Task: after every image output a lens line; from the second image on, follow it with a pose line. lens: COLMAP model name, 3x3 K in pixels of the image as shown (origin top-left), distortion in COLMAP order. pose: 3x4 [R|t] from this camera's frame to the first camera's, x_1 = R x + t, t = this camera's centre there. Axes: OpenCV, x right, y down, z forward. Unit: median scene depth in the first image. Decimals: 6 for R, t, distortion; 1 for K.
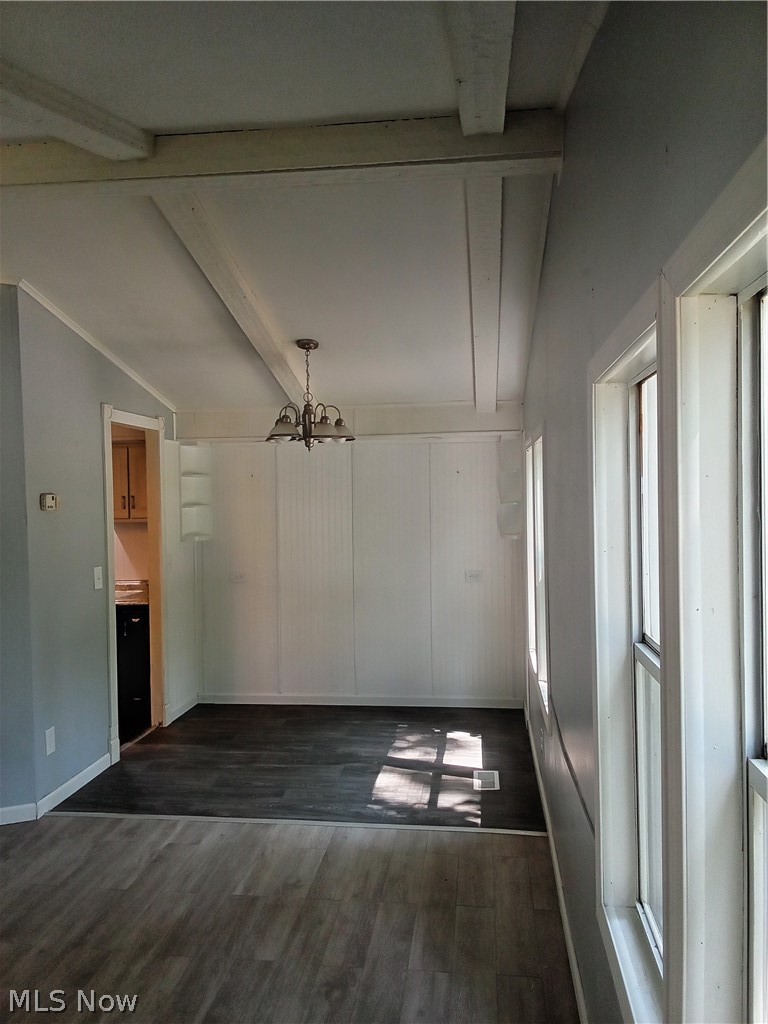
lens RADIAL K [[816.1, 0, 384.0], [0, 816.1, 512.0], [0, 0, 1]] dist [0.087801, -0.149482]
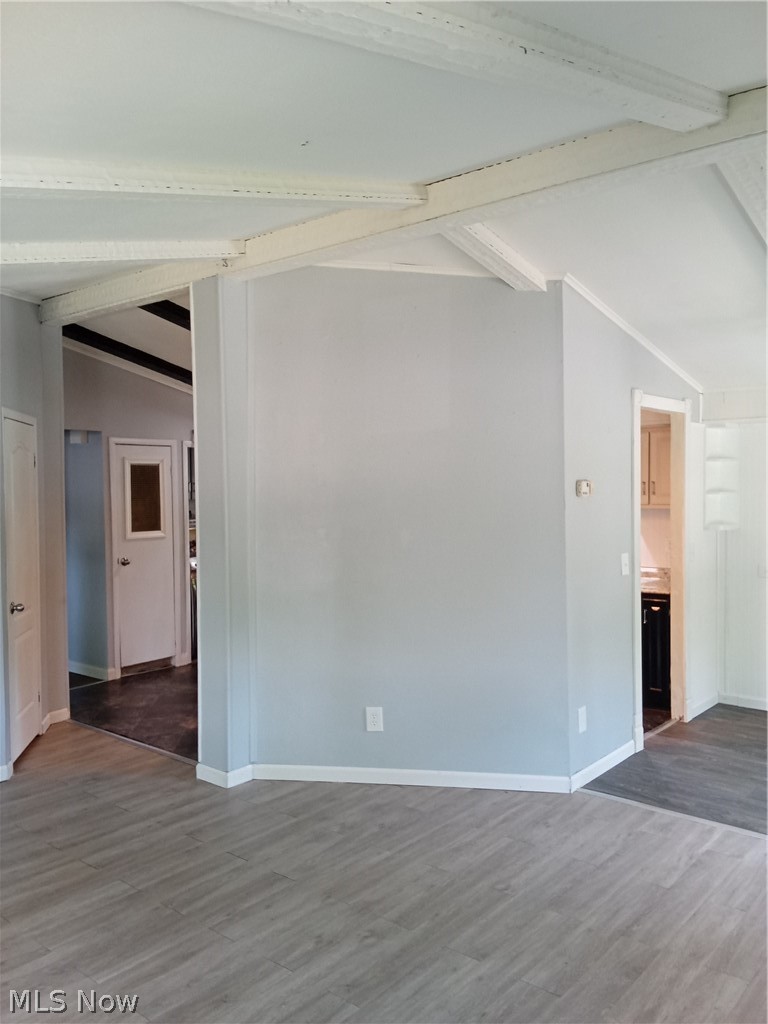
lens RADIAL K [[816.1, 0, 384.0], [0, 816.1, 512.0], [0, 0, 1]] dist [0.087801, -0.149482]
pose [[0.838104, 0.024572, -0.544957, -0.051520], [-0.013129, 0.999604, 0.024881, -0.004419], [0.545352, -0.013698, 0.838095, 0.005315]]
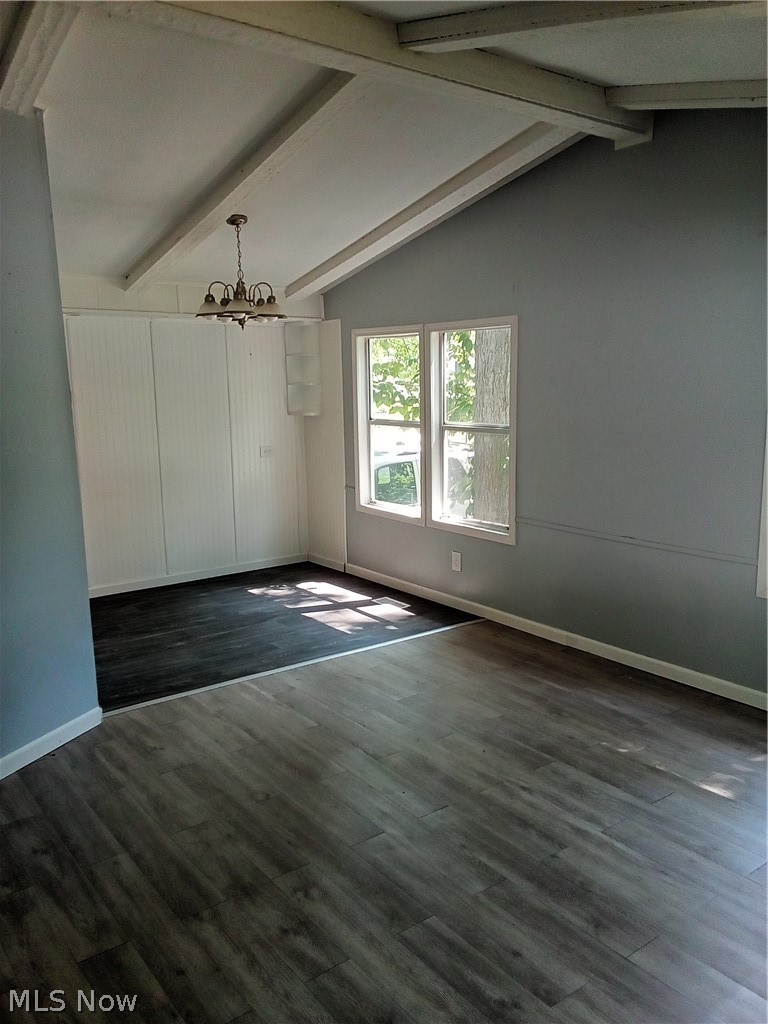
lens RADIAL K [[816.1, 0, 384.0], [0, 816.1, 512.0], [0, 0, 1]] dist [0.087801, -0.149482]
pose [[0.721607, -0.109972, 0.683513, -0.693565], [0.019131, 0.990093, 0.139101, 0.012964], [-0.692038, -0.087300, 0.716562, 0.119533]]
